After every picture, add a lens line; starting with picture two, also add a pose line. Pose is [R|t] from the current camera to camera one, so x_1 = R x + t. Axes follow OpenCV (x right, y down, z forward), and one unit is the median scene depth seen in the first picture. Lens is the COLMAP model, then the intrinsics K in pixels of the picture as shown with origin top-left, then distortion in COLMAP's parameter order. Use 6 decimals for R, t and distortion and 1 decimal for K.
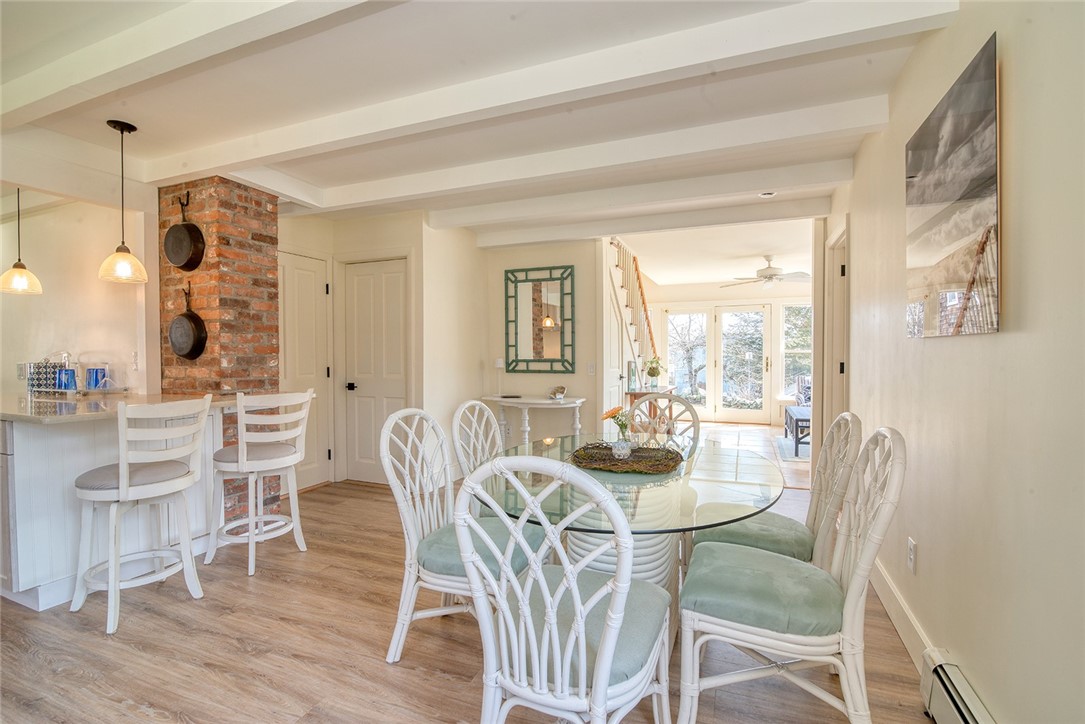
lens RADIAL K [[497.1, 0, 542.5], [0, 497.1, 362.0], [0, 0, 1]] dist [-0.020749, 0.000600]
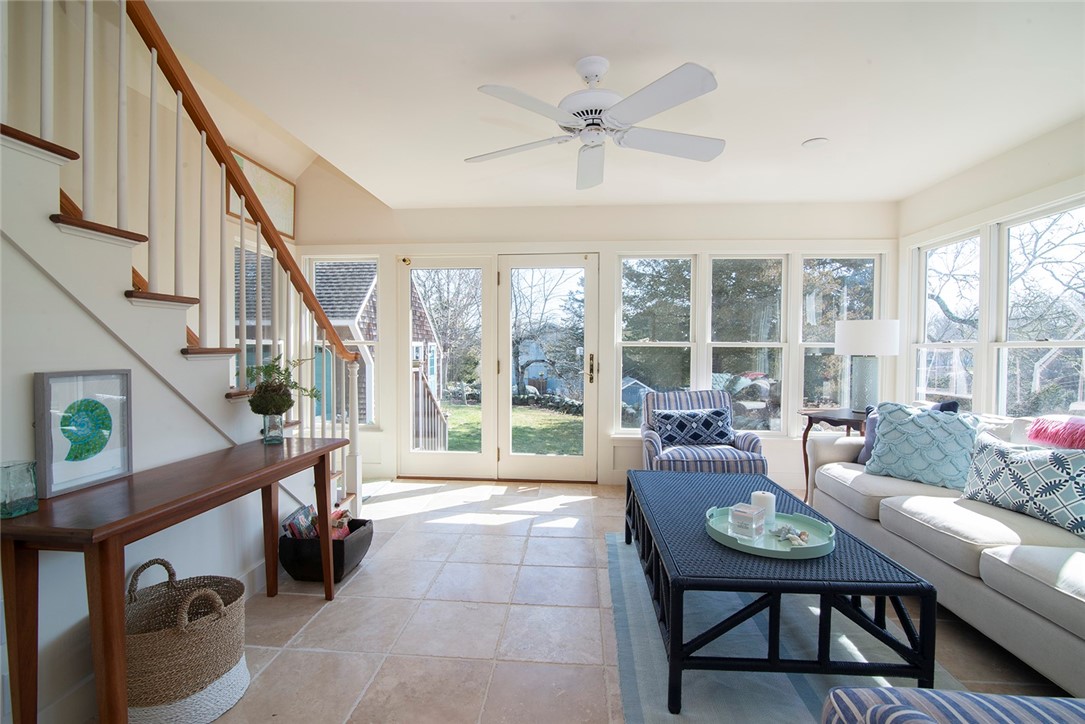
lens RADIAL K [[497.1, 0, 542.5], [0, 497.1, 362.0], [0, 0, 1]] dist [-0.020749, 0.000600]
pose [[0.951139, 0.000430, 0.308762, 0.204176], [-0.004163, 0.999926, 0.011432, -0.006669], [-0.308734, -0.012159, 0.951071, 0.435343]]
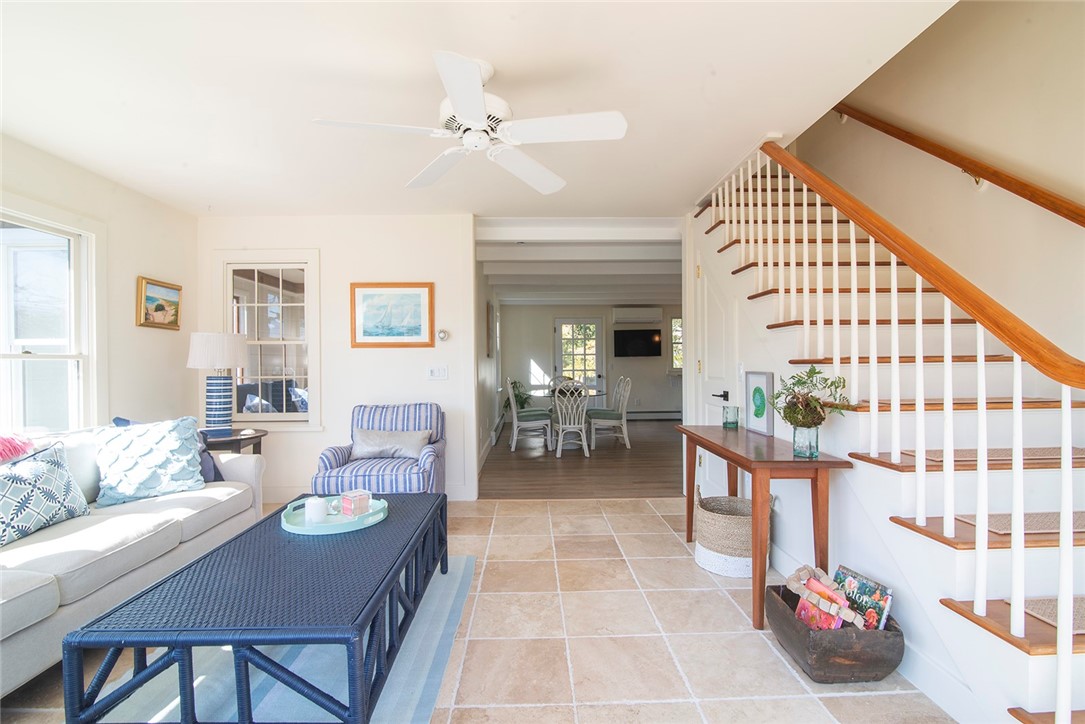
lens RADIAL K [[497.1, 0, 542.5], [0, 497.1, 362.0], [0, 0, 1]] dist [-0.020749, 0.000600]
pose [[-0.918889, 0.009404, -0.394405, 0.354658], [0.003444, 0.999869, 0.015817, -0.013499], [0.394502, 0.013176, -0.918800, 0.853729]]
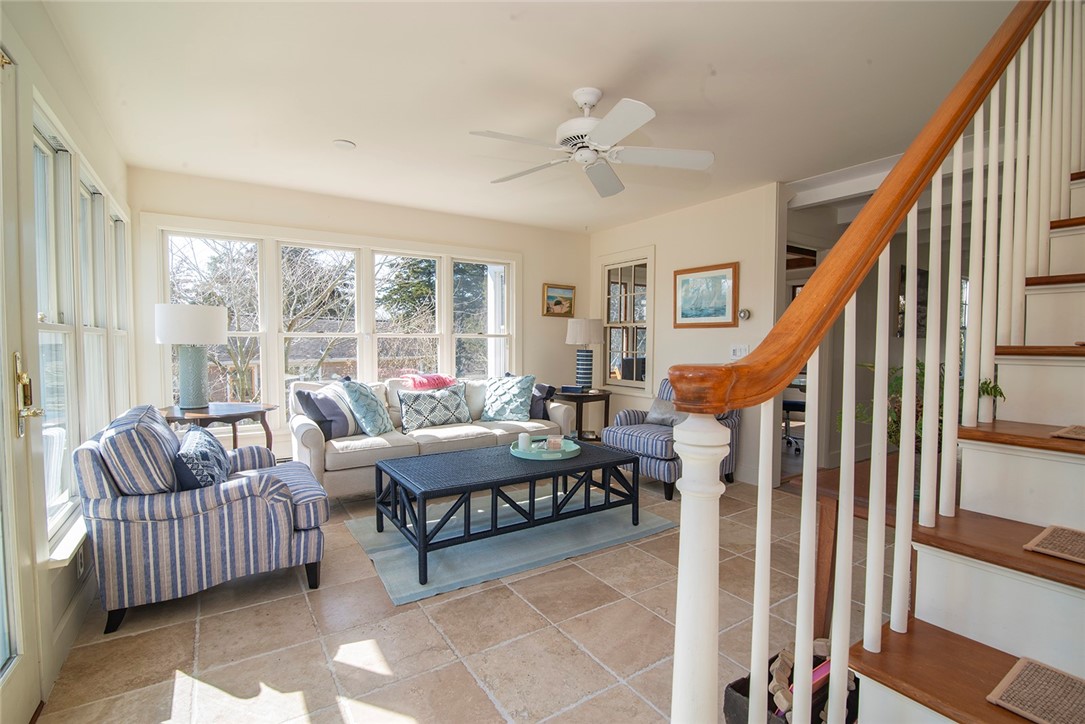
lens RADIAL K [[497.1, 0, 542.5], [0, 497.1, 362.0], [0, 0, 1]] dist [-0.020749, 0.000600]
pose [[-0.821934, -0.027256, 0.568931, 0.163102], [0.006010, 0.998384, 0.056513, -0.014838], [-0.569551, 0.049869, -0.820442, 0.871791]]
